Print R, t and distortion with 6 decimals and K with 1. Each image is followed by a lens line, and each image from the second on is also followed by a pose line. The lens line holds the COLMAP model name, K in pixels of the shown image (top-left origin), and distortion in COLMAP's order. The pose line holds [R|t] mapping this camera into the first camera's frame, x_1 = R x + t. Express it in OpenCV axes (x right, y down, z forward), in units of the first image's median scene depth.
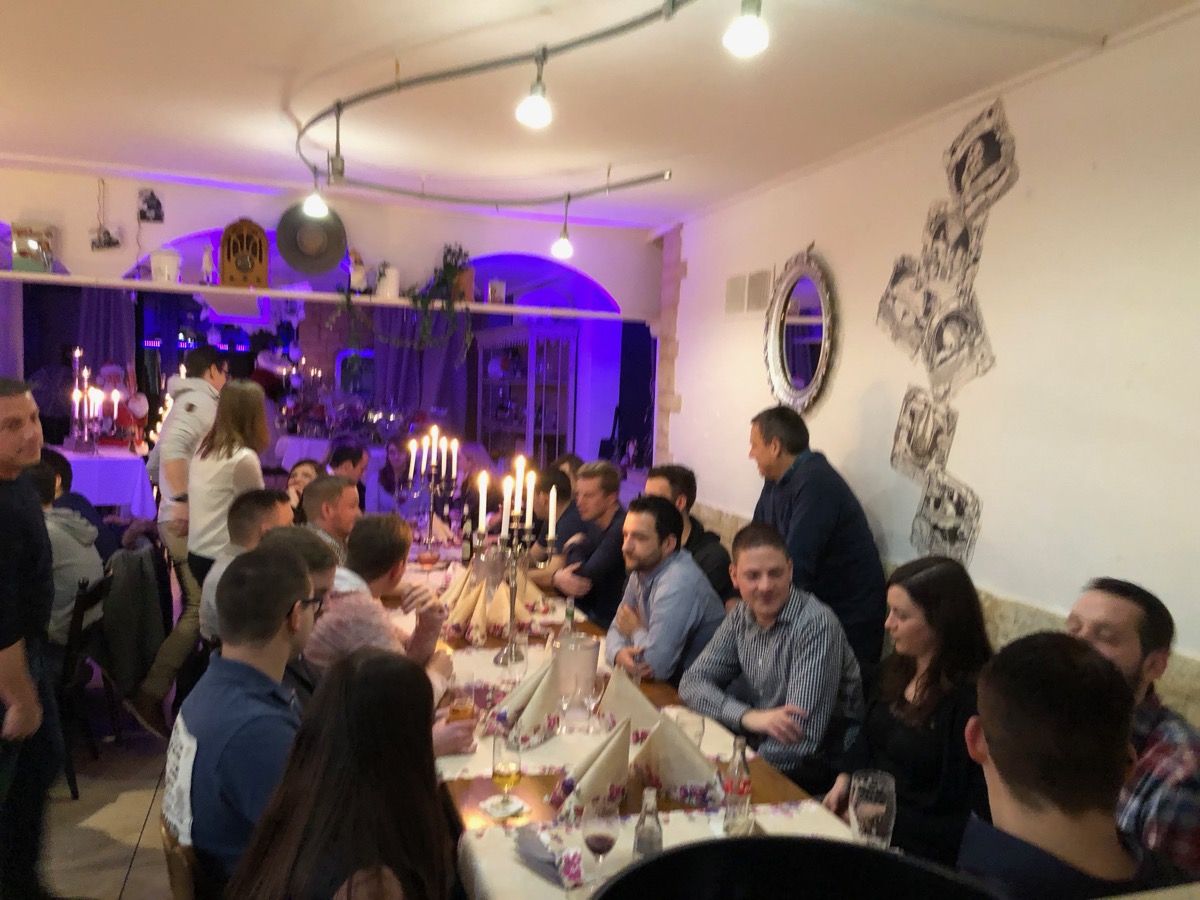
lens RADIAL K [[976.8, 0, 614.1], [0, 976.8, 439.5], [0, 0, 1]] dist [0.024812, -0.012959]
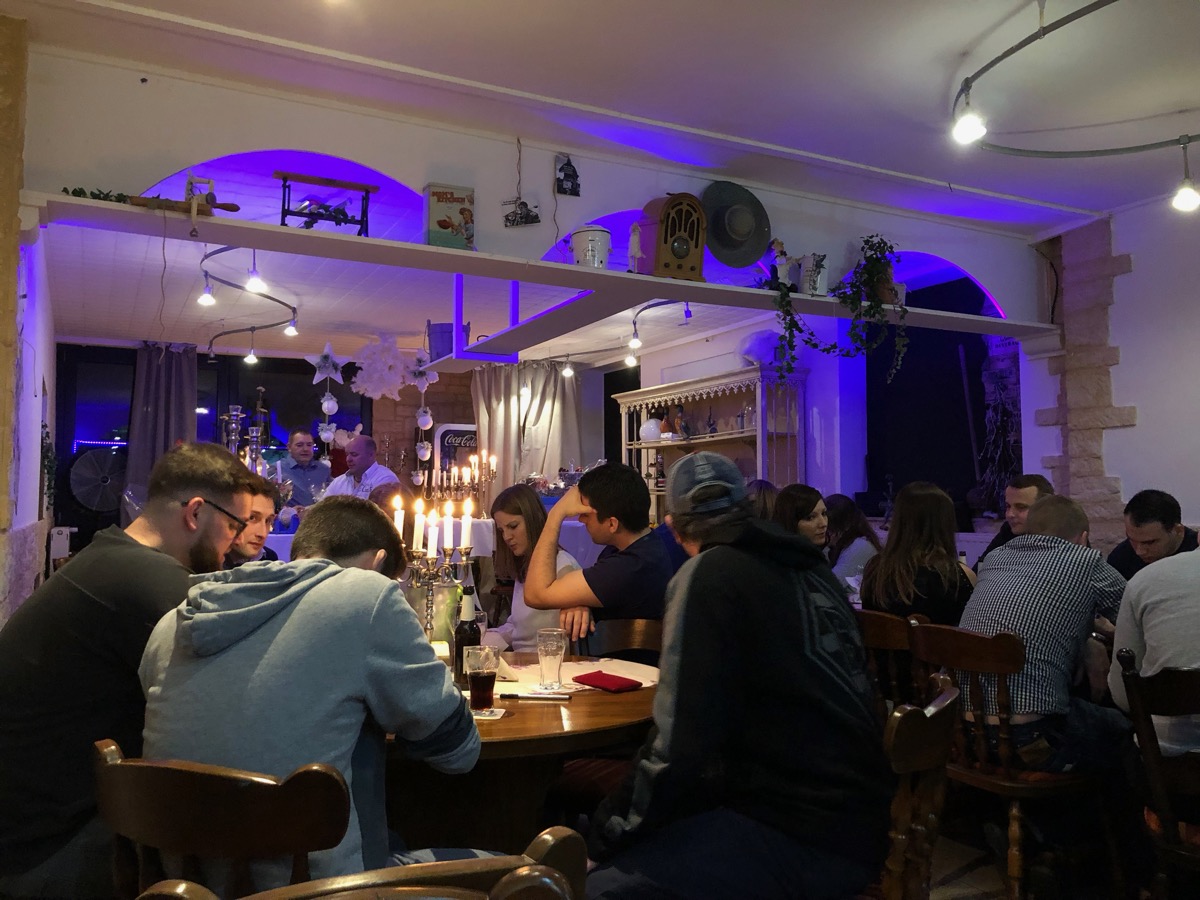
lens RADIAL K [[976.8, 0, 606.0], [0, 976.8, 452.6], [0, 0, 1]] dist [0.024812, -0.012959]
pose [[0.986045, -0.031742, 0.163424, -0.759714], [0.048829, 0.993624, -0.101625, 0.084935], [-0.159156, 0.108187, 0.981308, 0.328943]]
